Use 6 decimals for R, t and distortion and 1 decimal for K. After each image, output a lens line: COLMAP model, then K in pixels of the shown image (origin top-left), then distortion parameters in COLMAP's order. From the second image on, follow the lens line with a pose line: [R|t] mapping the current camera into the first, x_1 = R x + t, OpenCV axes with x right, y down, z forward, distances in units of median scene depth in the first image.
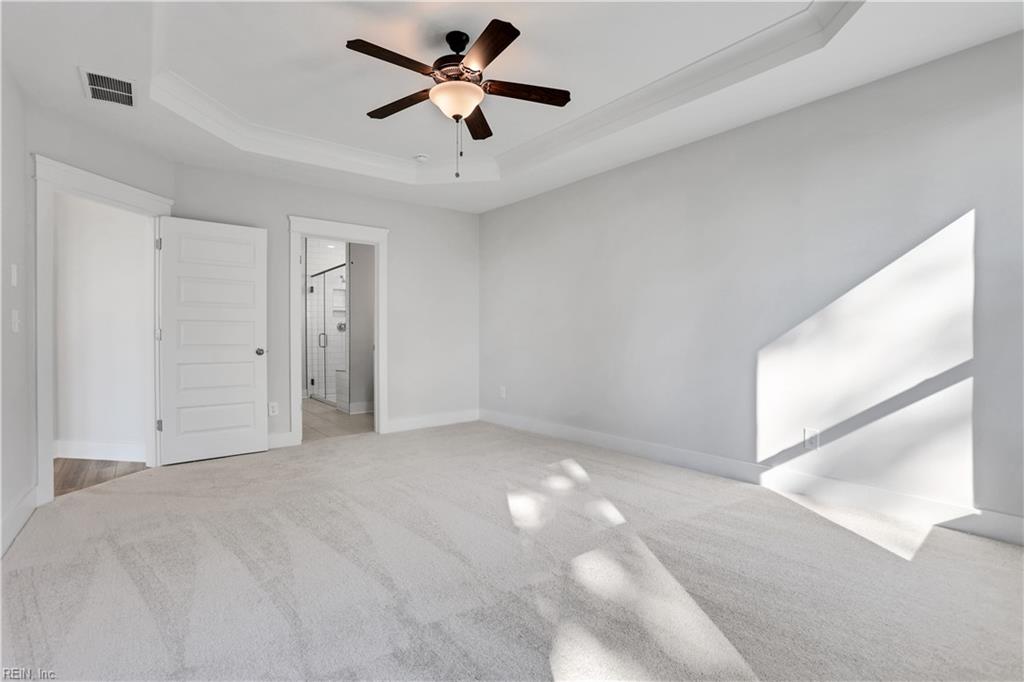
lens RADIAL K [[471.7, 0, 513.0], [0, 471.7, 337.5], [0, 0, 1]] dist [-0.060389, 0.019800]
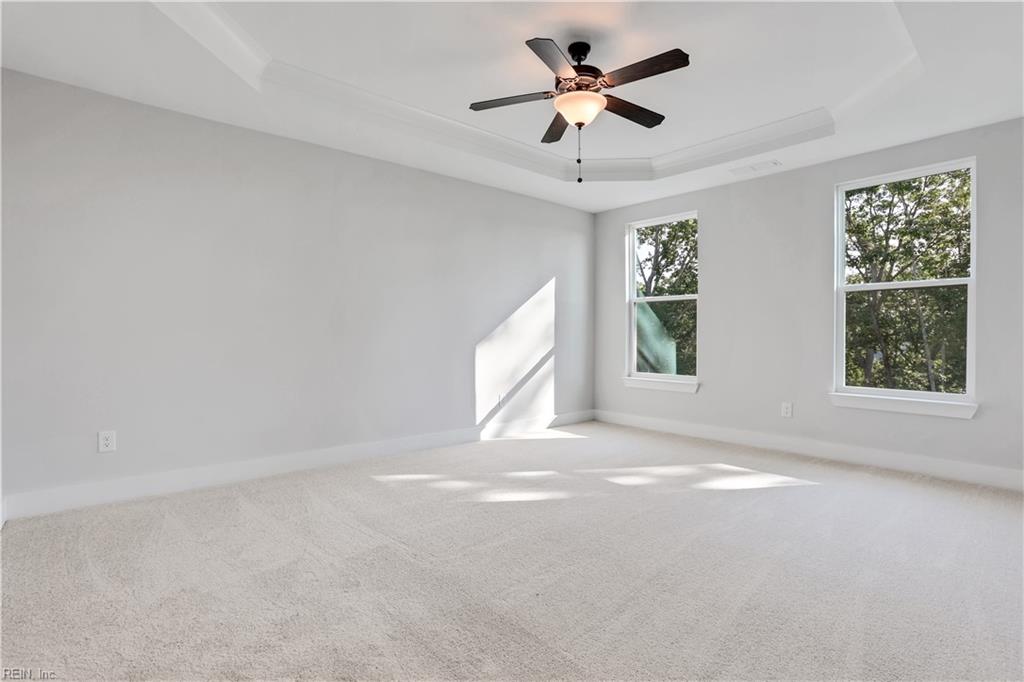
lens RADIAL K [[493.3, 0, 514.5], [0, 493.3, 337.5], [0, 0, 1]] dist [-0.075431, 0.033788]
pose [[-0.048397, 0.000093, 0.998828, -1.072078], [0.000020, 1.000000, -0.000092, 0.005049], [-0.998828, 0.000016, -0.048397, 1.069489]]
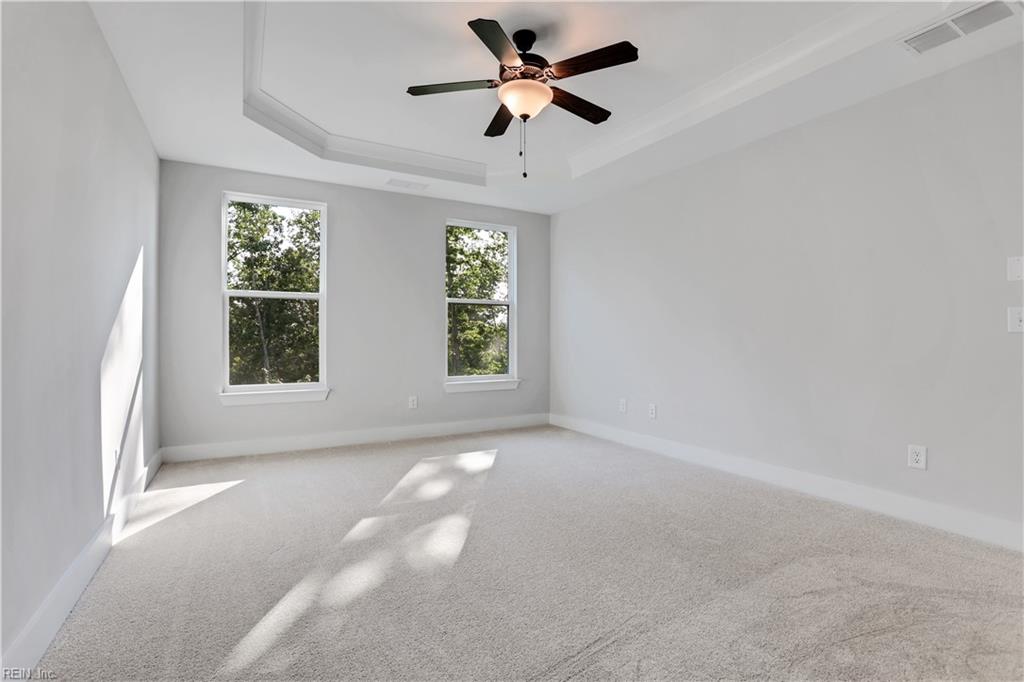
lens RADIAL K [[471.7, 0, 513.0], [0, 471.7, 337.5], [0, 0, 1]] dist [-0.060389, 0.019800]
pose [[-0.988612, 0.006177, 0.150362, -0.219771], [0.006418, 0.999979, 0.001119, -0.001697], [-0.150351, 0.002071, -0.988630, 1.763216]]
